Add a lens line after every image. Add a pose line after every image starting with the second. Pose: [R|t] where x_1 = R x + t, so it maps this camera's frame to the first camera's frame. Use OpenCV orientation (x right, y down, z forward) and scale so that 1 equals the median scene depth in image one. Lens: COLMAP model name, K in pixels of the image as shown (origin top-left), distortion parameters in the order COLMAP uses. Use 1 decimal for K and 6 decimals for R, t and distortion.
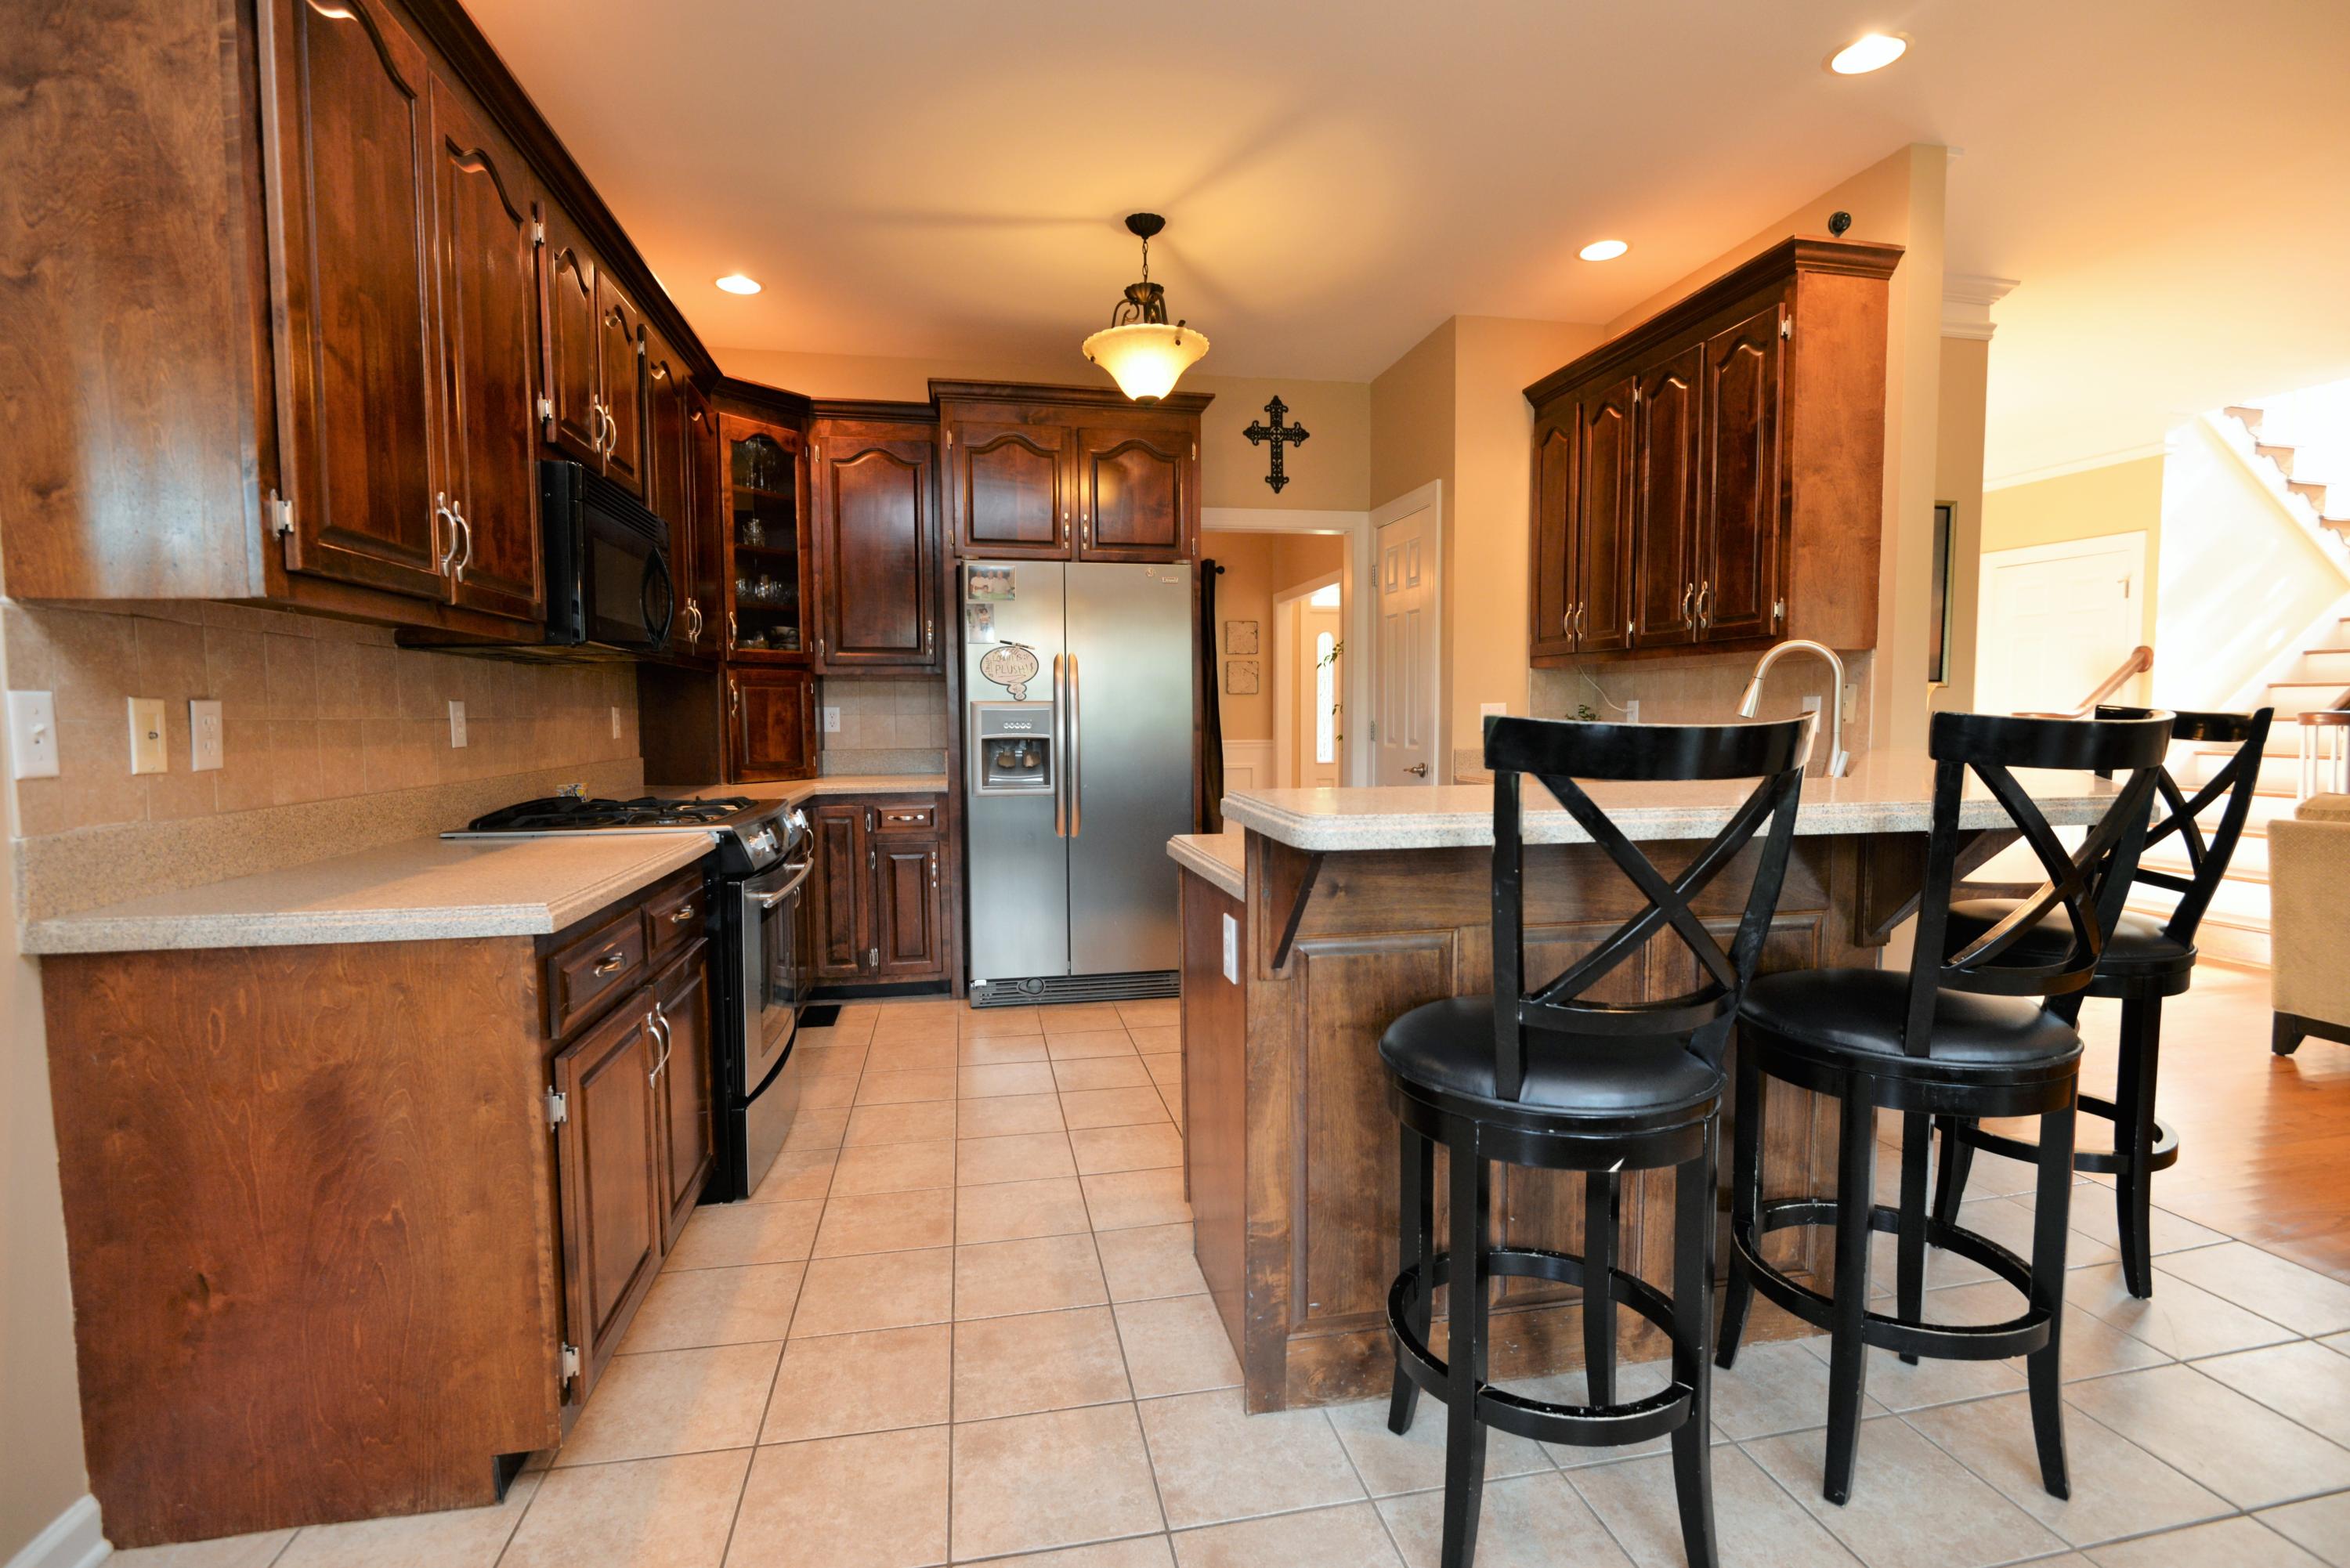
lens RADIAL K [[1073.0, 0, 1183.9], [0, 1073.0, 789.3], [0, 0, 1]] dist [-0.008821, -0.005210]
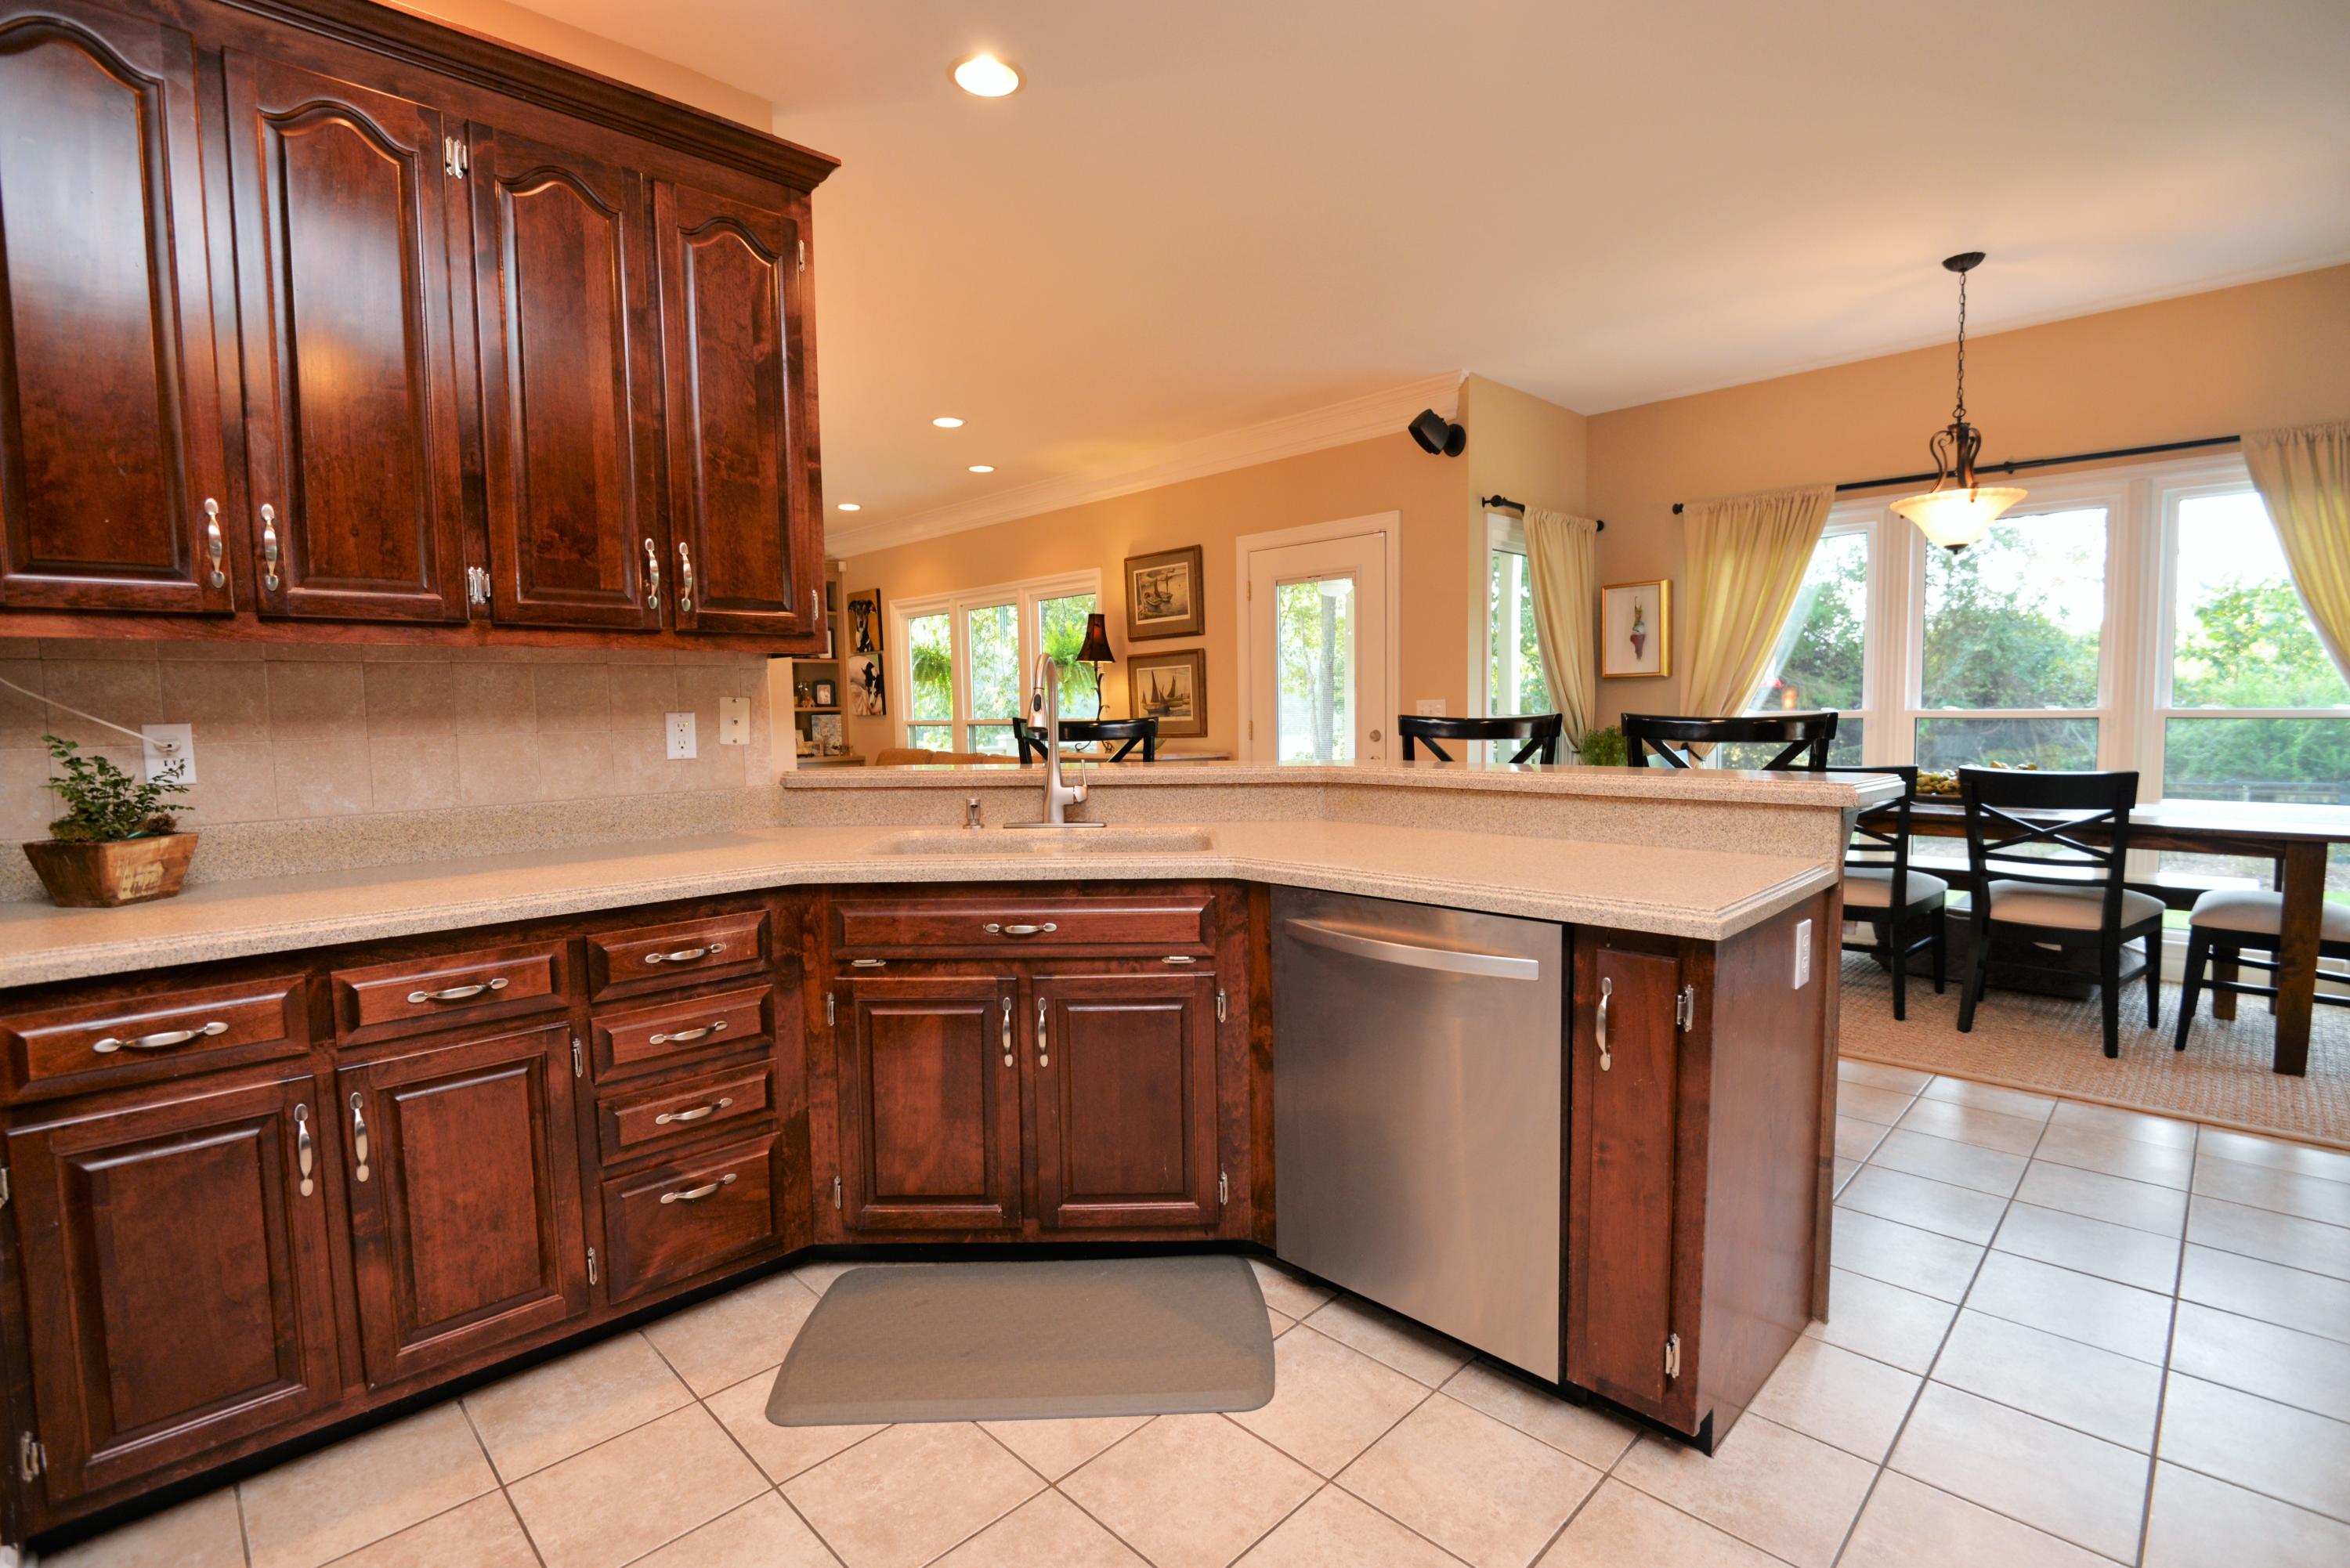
lens RADIAL K [[1073.0, 0, 1192.7], [0, 1073.0, 788.7], [0, 0, 1]] dist [-0.008821, -0.005210]
pose [[-0.557462, -0.050902, 0.828640, -0.240716], [0.080712, 0.990067, 0.115117, -0.084575], [-0.826269, 0.131055, -0.547817, 1.037657]]
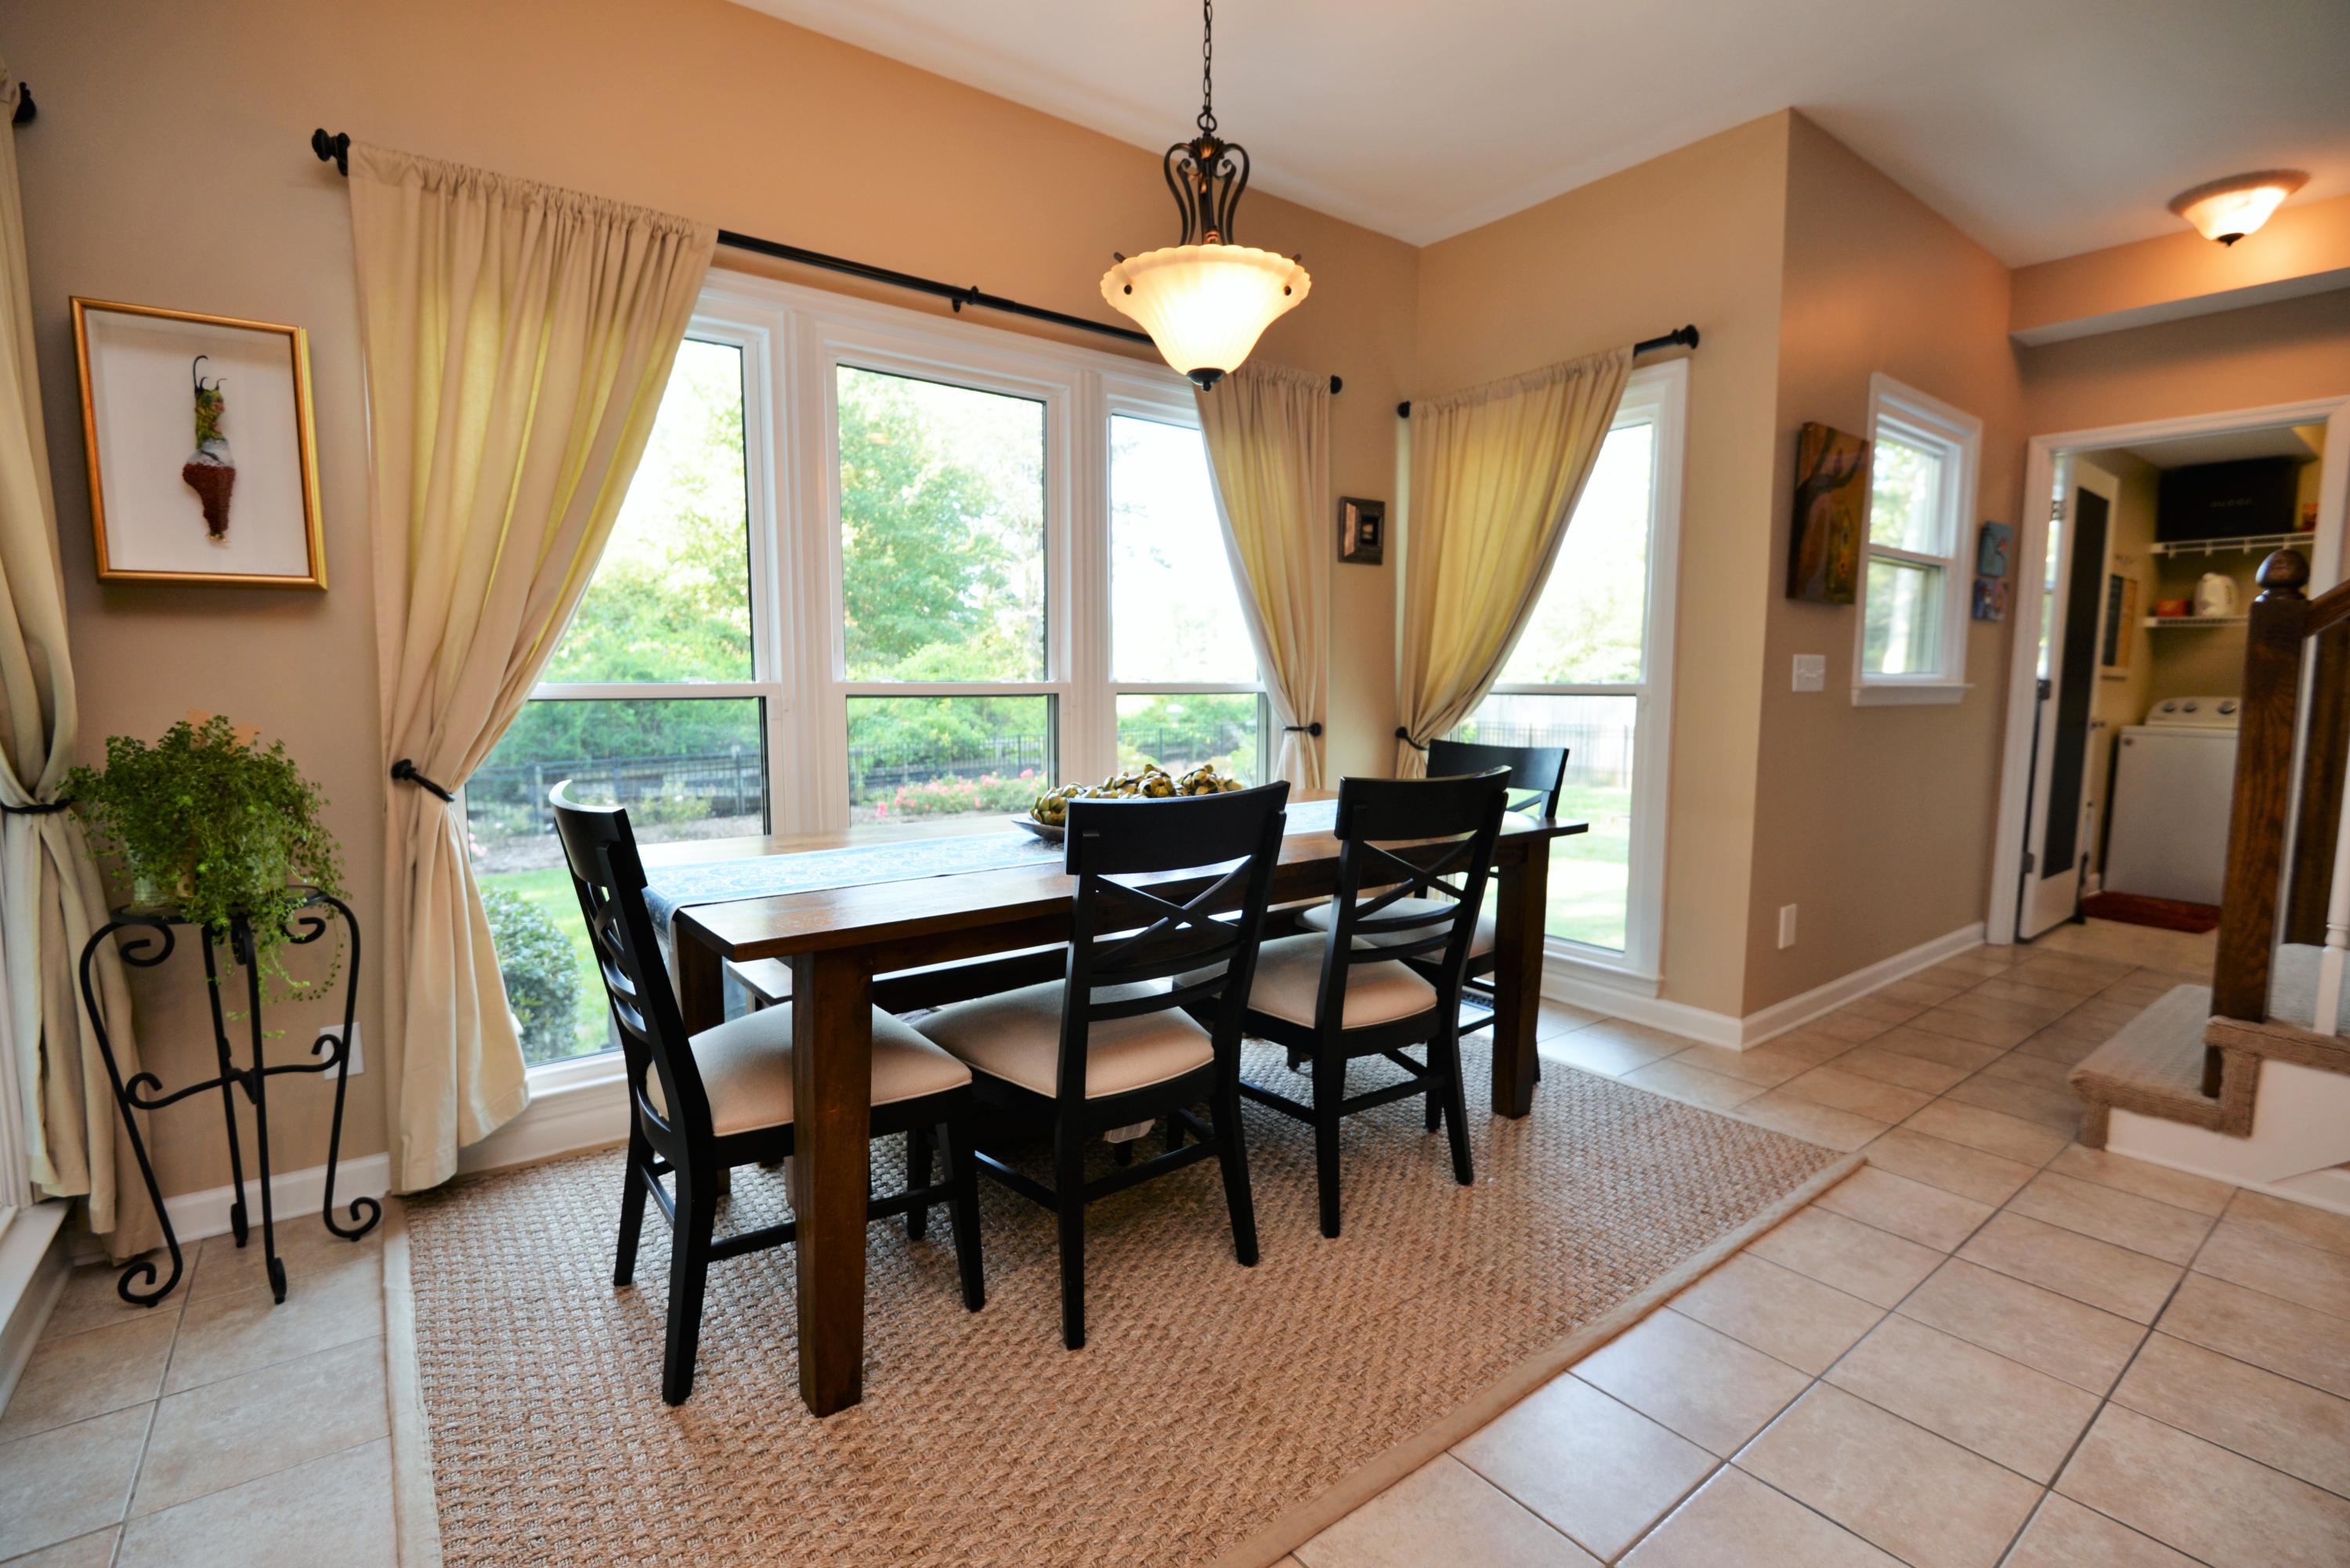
lens RADIAL K [[1073.0, 0, 1168.2], [0, 1073.0, 789.8], [0, 0, 1]] dist [-0.008821, -0.005210]
pose [[-0.898168, 0.049318, -0.436879, 0.514906], [-0.029257, 0.984782, 0.171317, -0.017350], [0.438679, 0.166653, -0.883056, 0.338640]]
